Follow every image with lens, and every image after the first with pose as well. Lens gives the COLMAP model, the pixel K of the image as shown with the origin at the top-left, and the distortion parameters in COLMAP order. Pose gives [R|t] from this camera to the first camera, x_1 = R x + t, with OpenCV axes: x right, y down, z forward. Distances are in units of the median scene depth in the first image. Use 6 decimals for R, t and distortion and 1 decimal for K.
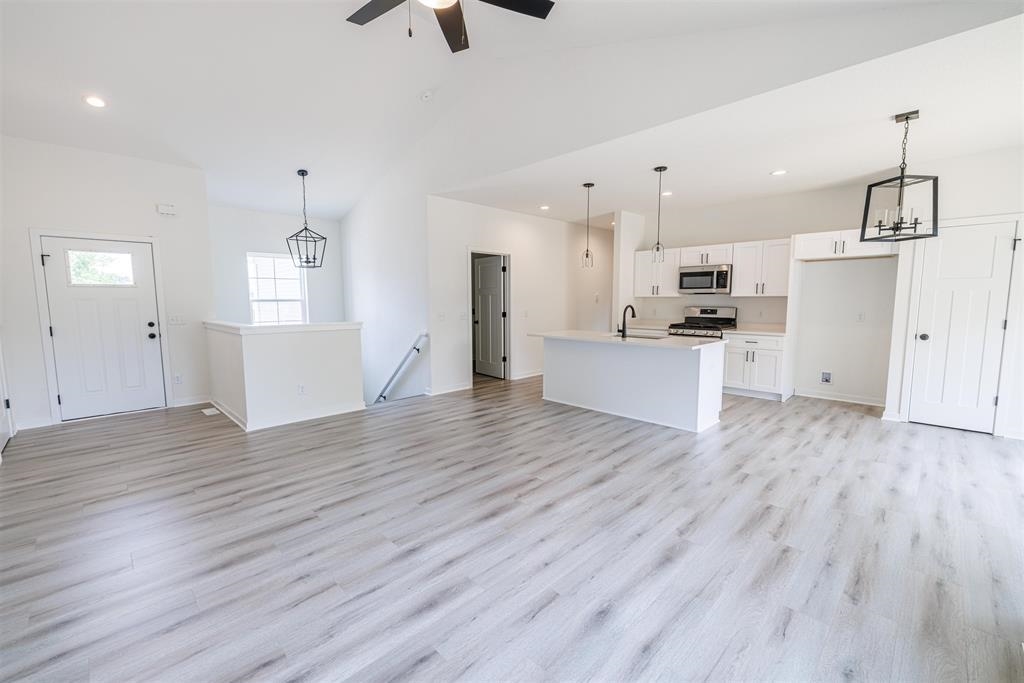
lens RADIAL K [[425.6, 0, 509.3], [0, 425.6, 343.0], [0, 0, 1]] dist [-0.000844, 0.000053]
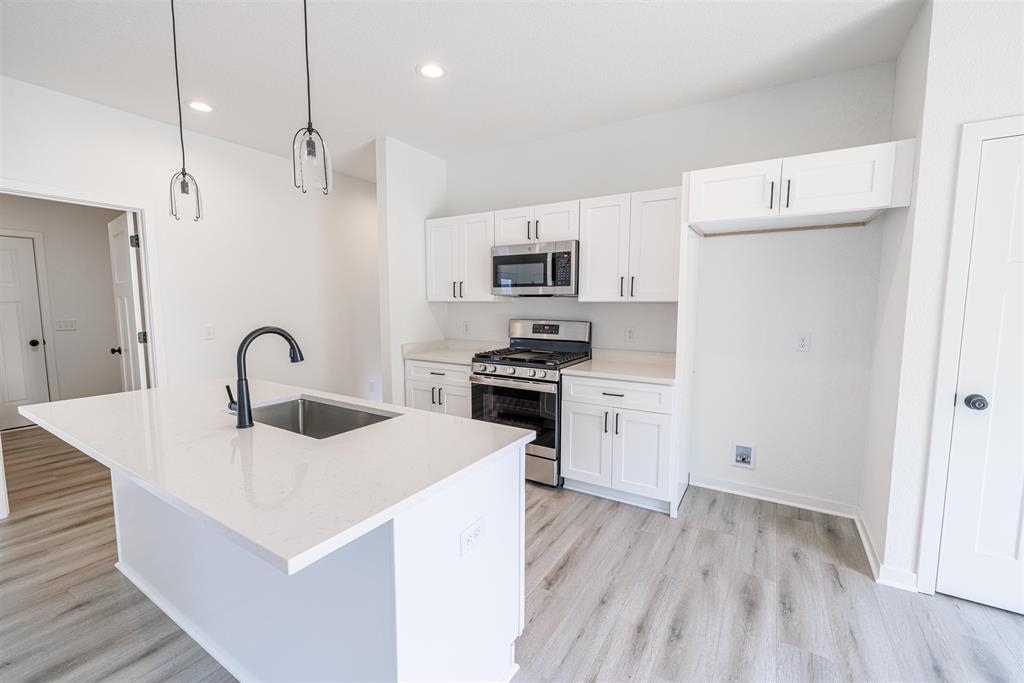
lens RADIAL K [[425.6, 0, 509.3], [0, 425.6, 343.0], [0, 0, 1]] dist [-0.000844, 0.000053]
pose [[0.972663, -0.017908, 0.231529, 0.338111], [0.019633, 0.999794, -0.005150, -0.061471], [-0.231389, 0.009555, 0.972814, 0.545805]]
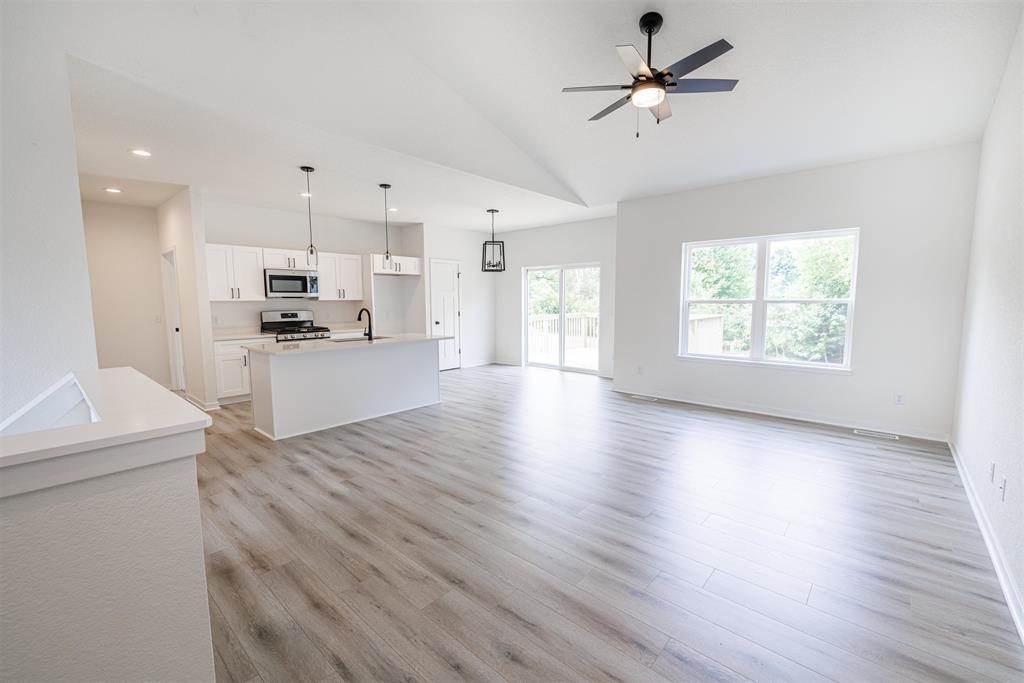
lens RADIAL K [[425.6, 0, 509.3], [0, 425.6, 343.0], [0, 0, 1]] dist [-0.000844, 0.000053]
pose [[-0.057122, -0.096547, 0.993688, -0.649822], [0.112030, 0.988407, 0.102474, -0.062556], [-0.992062, 0.117176, -0.045643, 0.618355]]
